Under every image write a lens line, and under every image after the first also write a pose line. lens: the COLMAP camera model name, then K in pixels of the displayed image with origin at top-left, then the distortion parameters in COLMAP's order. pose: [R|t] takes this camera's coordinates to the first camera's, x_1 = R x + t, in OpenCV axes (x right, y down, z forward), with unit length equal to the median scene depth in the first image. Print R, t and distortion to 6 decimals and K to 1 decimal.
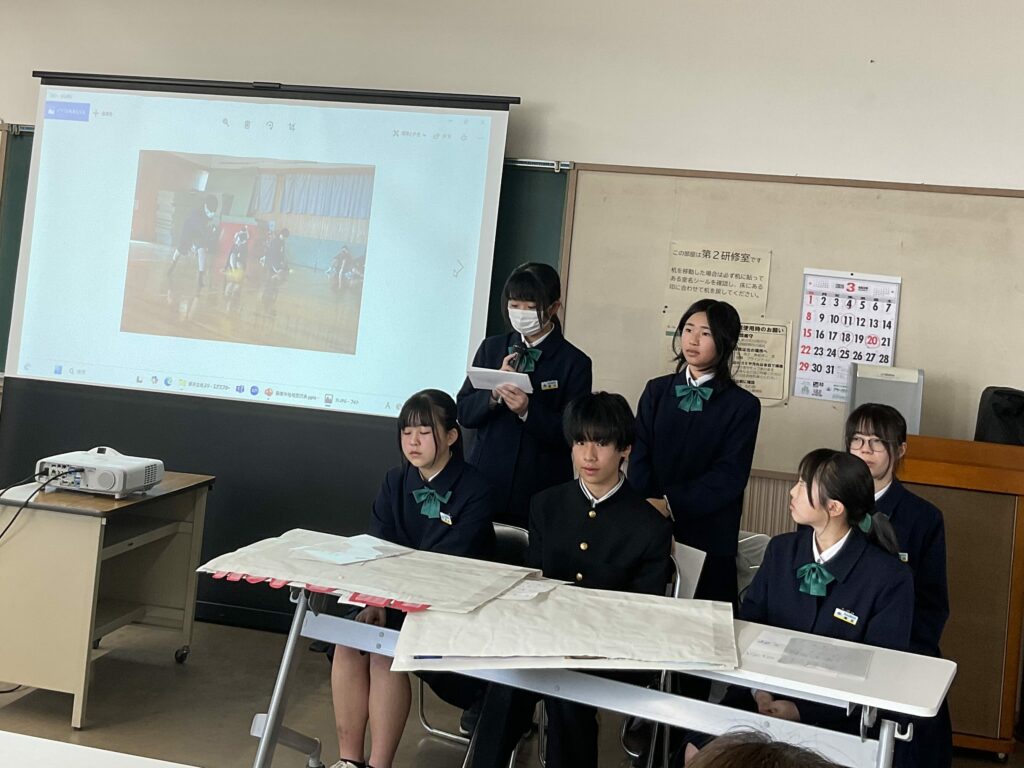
lens RADIAL K [[863.4, 0, 538.4], [0, 863.4, 306.7], [0, 0, 1]] dist [0.051849, -0.008993]
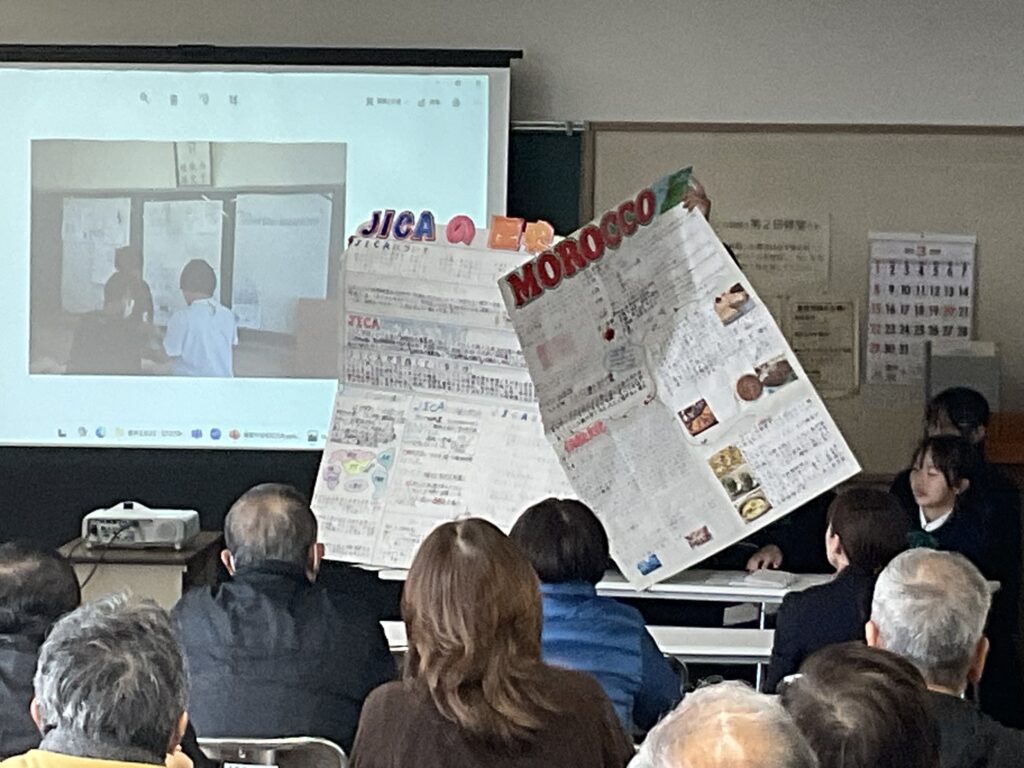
lens RADIAL K [[3782.4, 0, 511.7], [0, 3782.4, 384.1], [0, 0, 1]] dist [-0.104917, 0.000000]
pose [[0.981145, -0.084628, 0.173758, -0.693877], [0.070909, 0.993964, 0.083707, -0.232435], [-0.179794, -0.069808, 0.981224, -2.586895]]
